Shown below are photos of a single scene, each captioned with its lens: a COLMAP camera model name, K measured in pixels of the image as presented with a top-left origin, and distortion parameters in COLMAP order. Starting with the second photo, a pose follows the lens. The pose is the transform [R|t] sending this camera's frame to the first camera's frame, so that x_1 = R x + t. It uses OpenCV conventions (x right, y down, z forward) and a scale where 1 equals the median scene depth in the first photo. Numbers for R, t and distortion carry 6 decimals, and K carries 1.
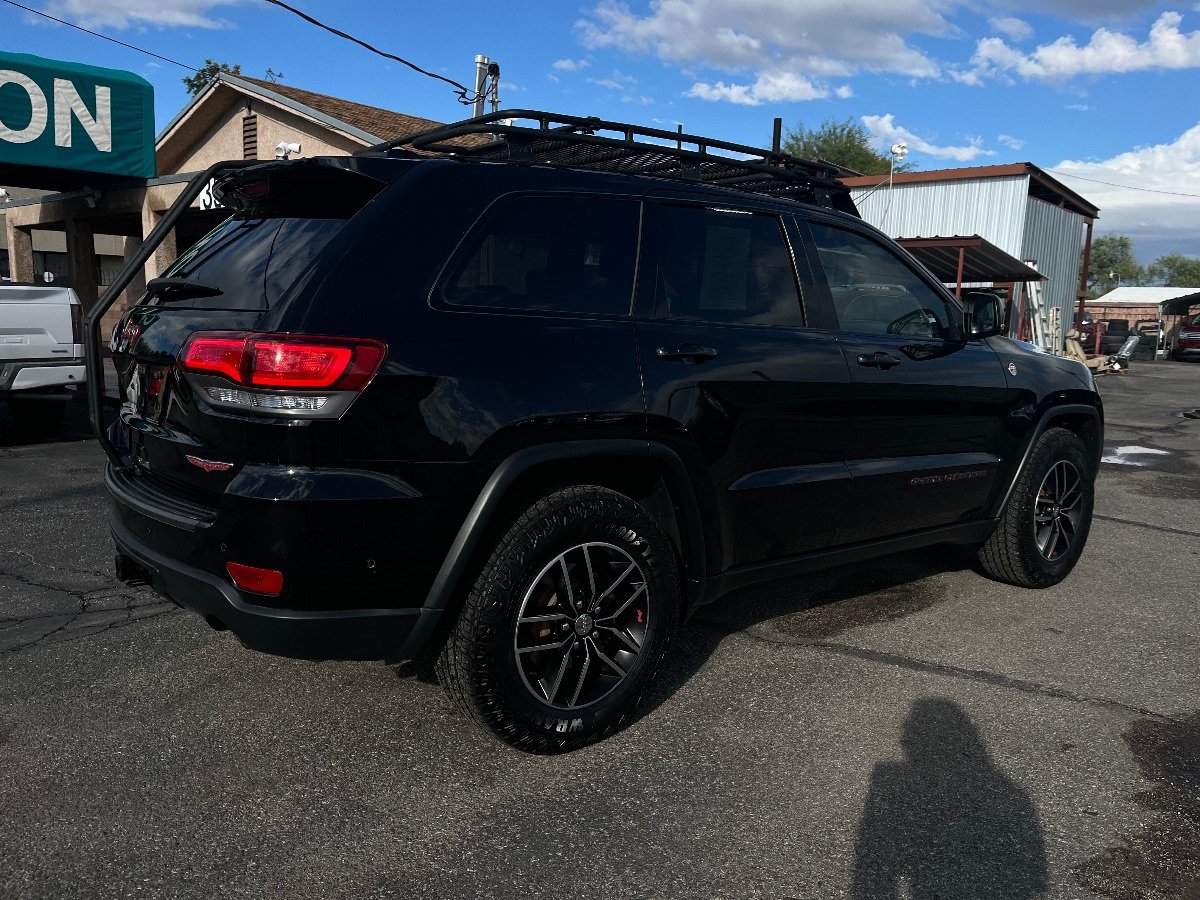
lens RADIAL K [[882.7, 0, 601.7], [0, 882.7, 469.9], [0, 0, 1]] dist [0.048198, -0.082868]
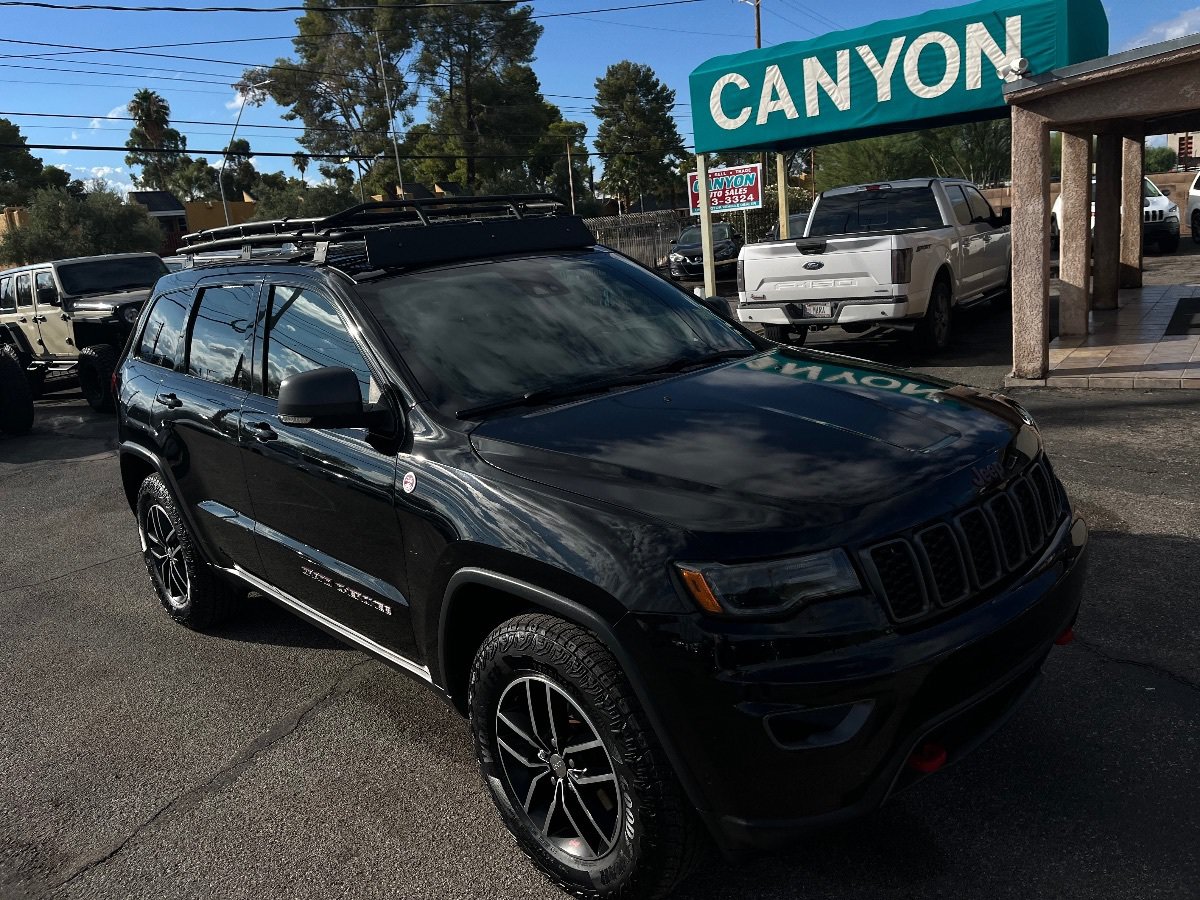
lens RADIAL K [[936.4, 0, 656.0], [0, 936.4, 431.6], [0, 0, 1]] dist [0.097686, -0.122878]
pose [[0.101656, 0.192335, -0.976050, 0.566766], [-0.085275, 0.979206, 0.184075, -0.144865], [0.991158, 0.064520, 0.115944, 0.533272]]
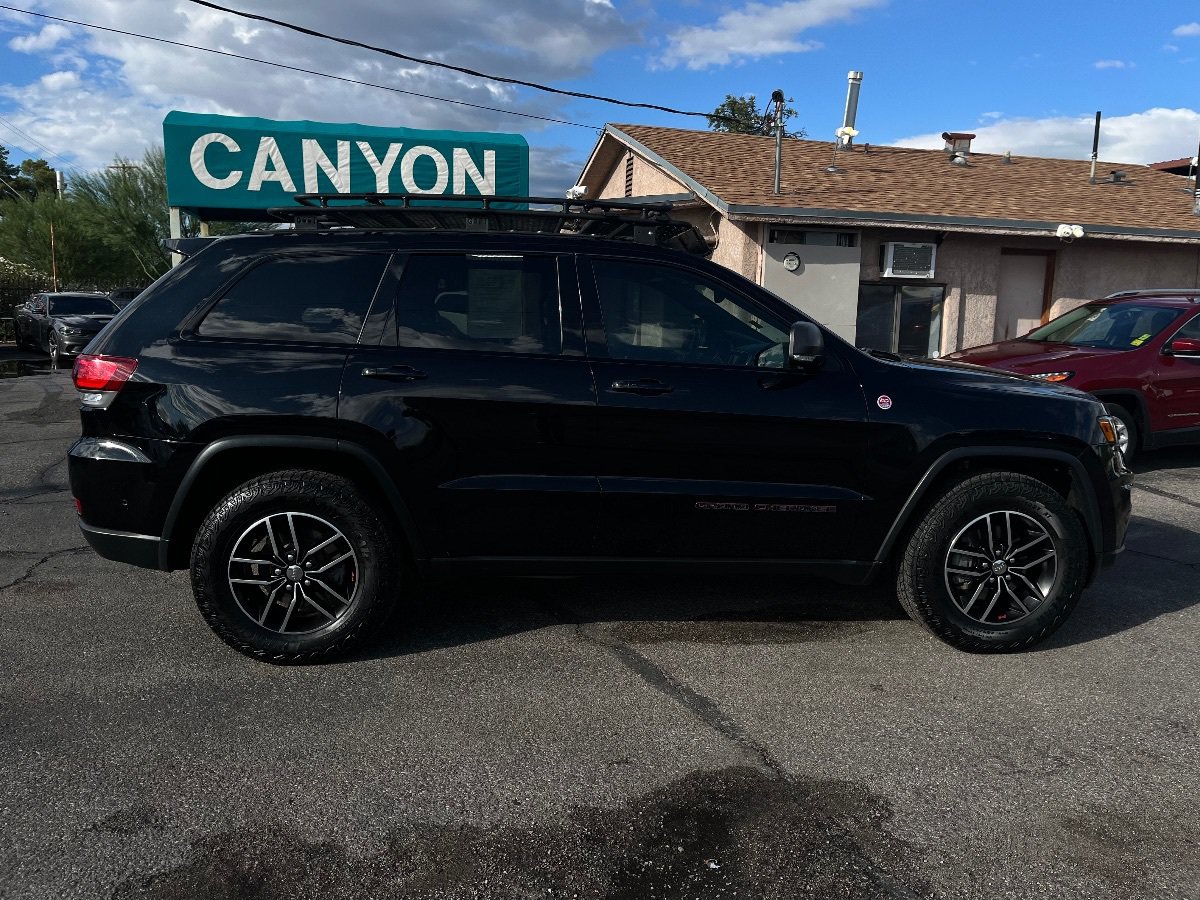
lens RADIAL K [[902.9, 0, 641.7], [0, 902.9, 450.6], [0, 0, 1]] dist [0.056446, -0.077005]
pose [[0.844369, 0.075830, -0.530368, 0.367777], [-0.092028, 0.995748, -0.004143, -0.017357], [0.527799, 0.052307, 0.847757, 0.029388]]
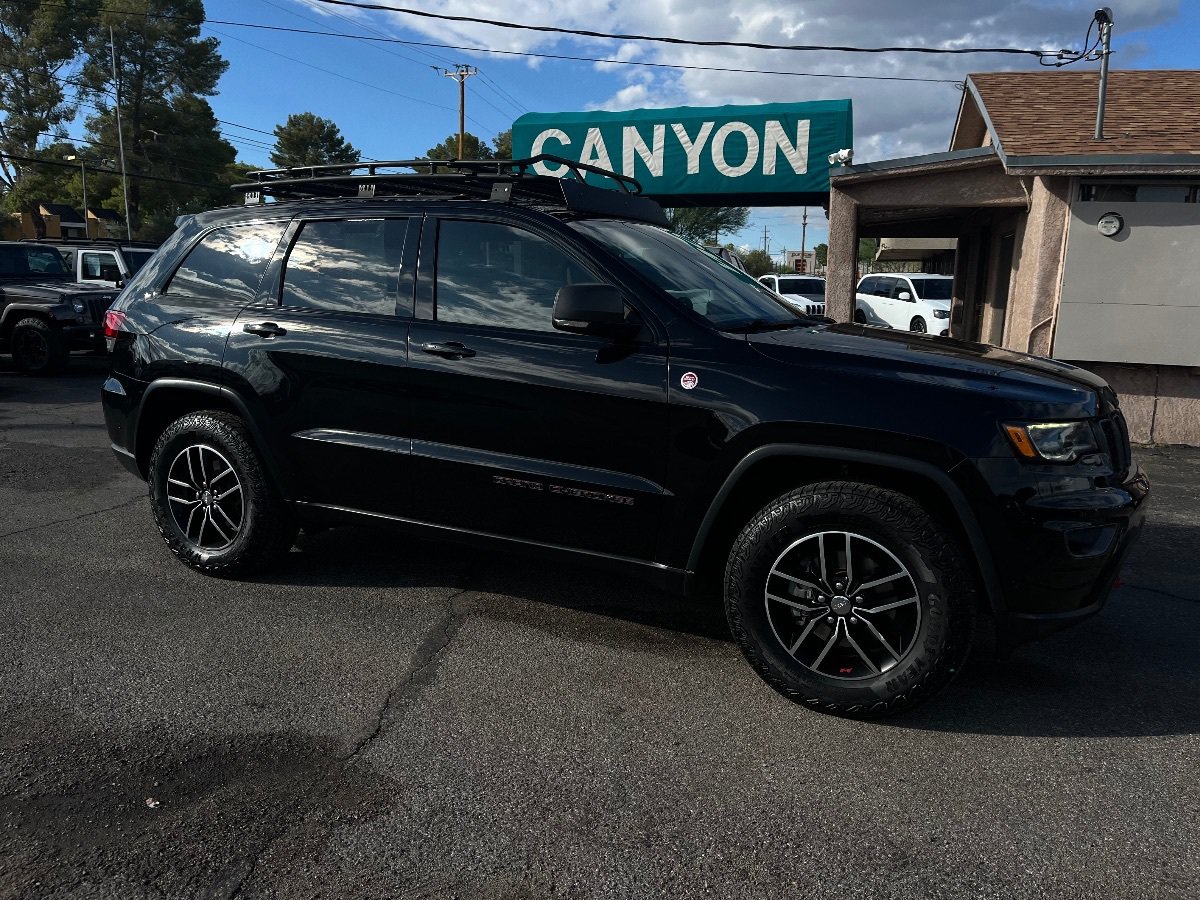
lens RADIAL K [[924.0, 0, 637.3], [0, 924.0, 457.7], [0, 0, 1]] dist [0.072019, -0.087661]
pose [[0.431681, 0.150794, -0.889333, 0.570585], [-0.166355, 0.982325, 0.085812, -0.053167], [0.886554, 0.110902, 0.449136, 0.292537]]
